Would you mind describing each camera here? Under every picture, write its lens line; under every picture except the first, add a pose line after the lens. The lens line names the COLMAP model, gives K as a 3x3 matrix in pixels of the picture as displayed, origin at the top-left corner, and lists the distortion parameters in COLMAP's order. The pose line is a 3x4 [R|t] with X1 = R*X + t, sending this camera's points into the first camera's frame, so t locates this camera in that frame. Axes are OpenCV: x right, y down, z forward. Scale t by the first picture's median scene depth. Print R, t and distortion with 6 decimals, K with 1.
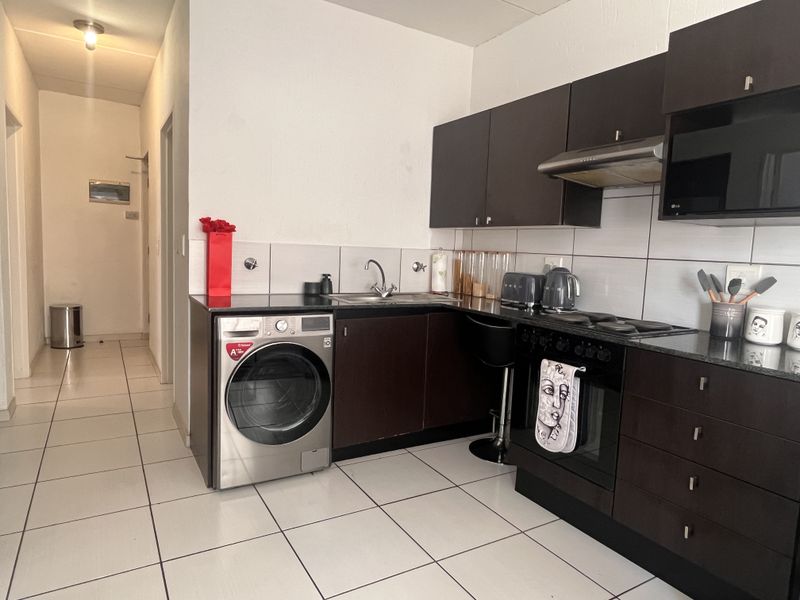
lens RADIAL K [[497.6, 0, 399.5], [0, 497.6, 300.1], [0, 0, 1]] dist [-0.007499, 0.000469]
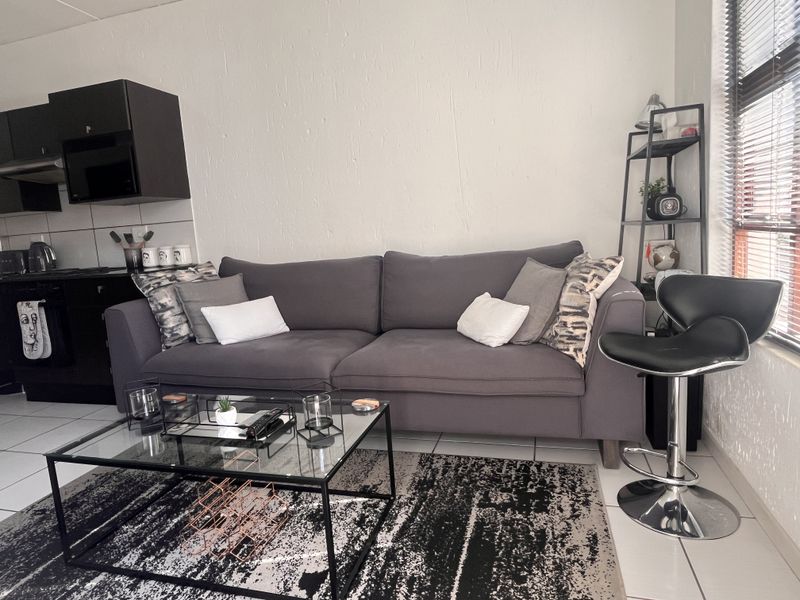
lens RADIAL K [[497.6, 0, 397.6], [0, 497.6, 298.5], [0, 0, 1]] dist [-0.007499, 0.000469]
pose [[0.727620, -0.186895, 0.660030, 0.110026], [0.169606, 0.981311, 0.090895, 0.131352], [-0.664683, 0.045808, 0.745720, -0.681224]]
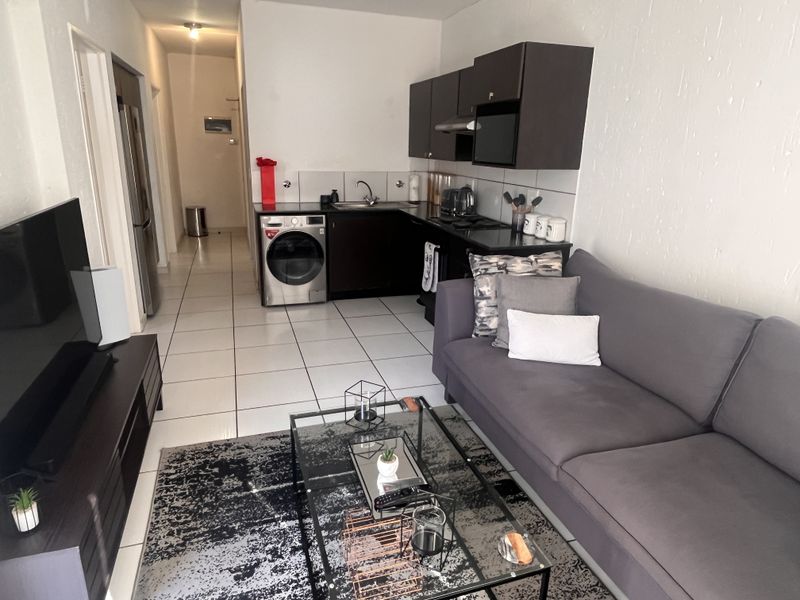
lens RADIAL K [[497.6, 0, 398.6], [0, 497.6, 294.6], [0, 0, 1]] dist [-0.007499, 0.000469]
pose [[0.974756, 0.047205, -0.218225, 0.467944], [-0.006333, 0.982847, 0.184314, -0.019306], [0.223183, -0.178279, 0.958335, -0.612673]]
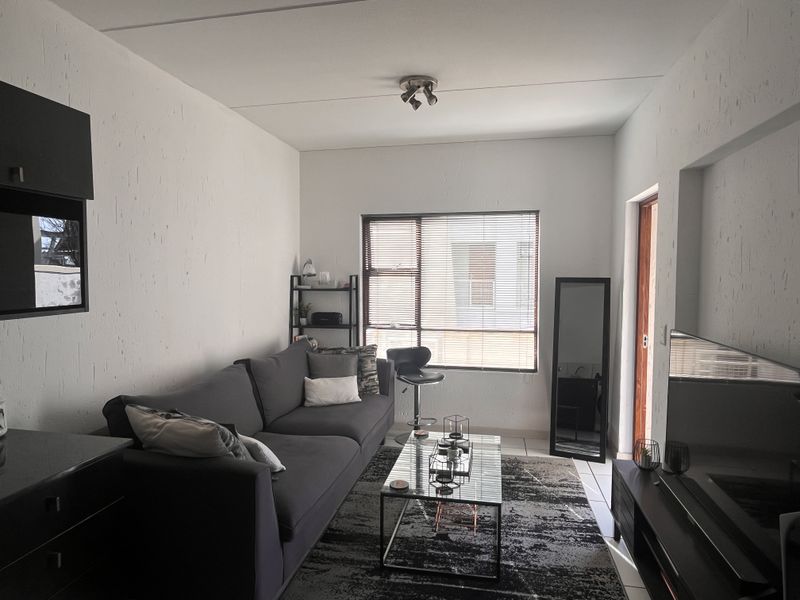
lens RADIAL K [[497.6, 0, 398.5], [0, 497.6, 299.9], [0, 0, 1]] dist [-0.007499, 0.000469]
pose [[-0.739221, -0.082697, 0.668366, -0.250719], [0.029325, 0.987538, 0.154623, -0.185712], [-0.672824, 0.133901, -0.727584, 0.717229]]
